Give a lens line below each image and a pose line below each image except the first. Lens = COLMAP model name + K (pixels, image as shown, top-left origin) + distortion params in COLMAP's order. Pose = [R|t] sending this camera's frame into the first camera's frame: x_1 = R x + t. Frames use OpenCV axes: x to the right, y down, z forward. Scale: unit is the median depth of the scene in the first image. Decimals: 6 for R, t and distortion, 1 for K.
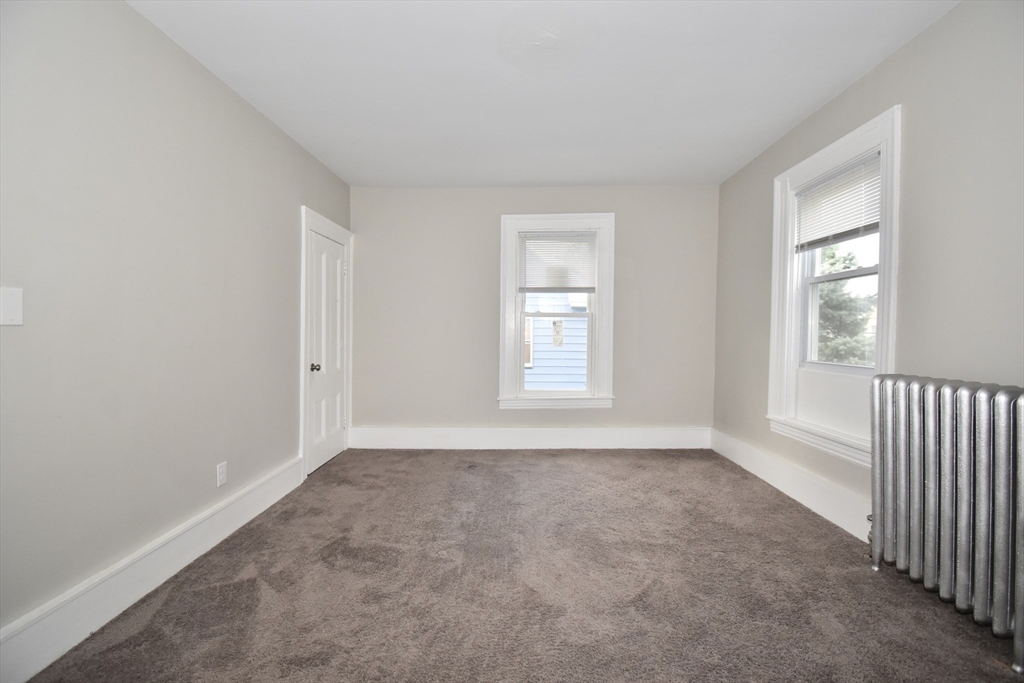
lens RADIAL K [[462.7, 0, 518.9], [0, 462.7, 341.4], [0, 0, 1]] dist [0.021272, -0.025577]
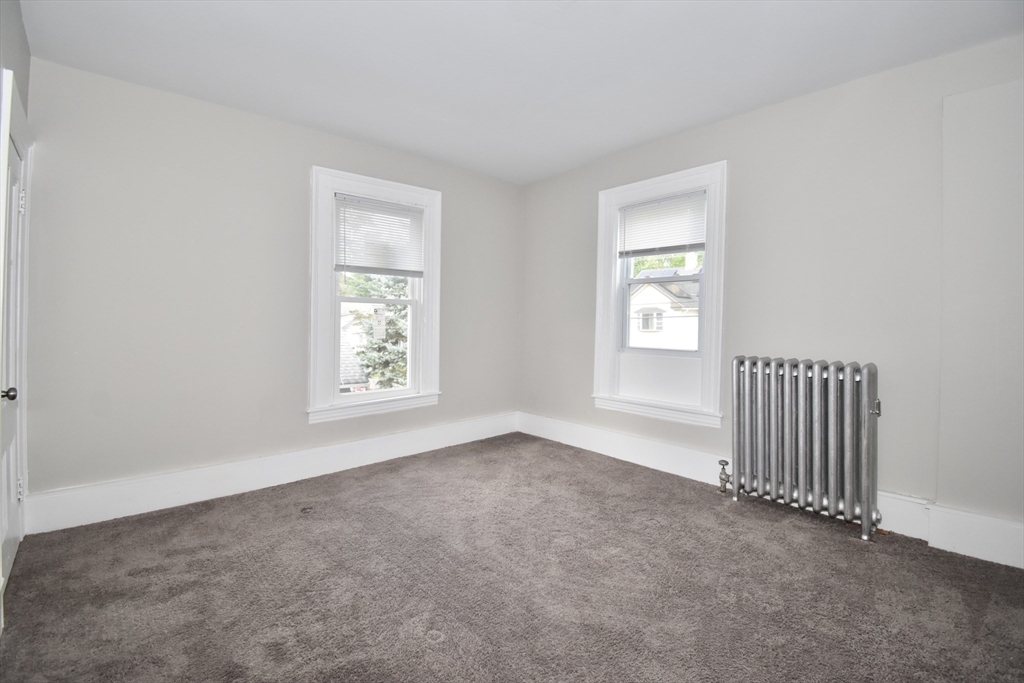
lens RADIAL K [[469.0, 0, 516.1], [0, 469.0, 329.0], [0, 0, 1]] dist [0.023819, -0.026444]
pose [[0.727303, -0.011111, 0.686227, -0.431185], [0.006073, 0.999934, 0.009754, -0.018528], [-0.686290, -0.002927, 0.727322, 0.289470]]
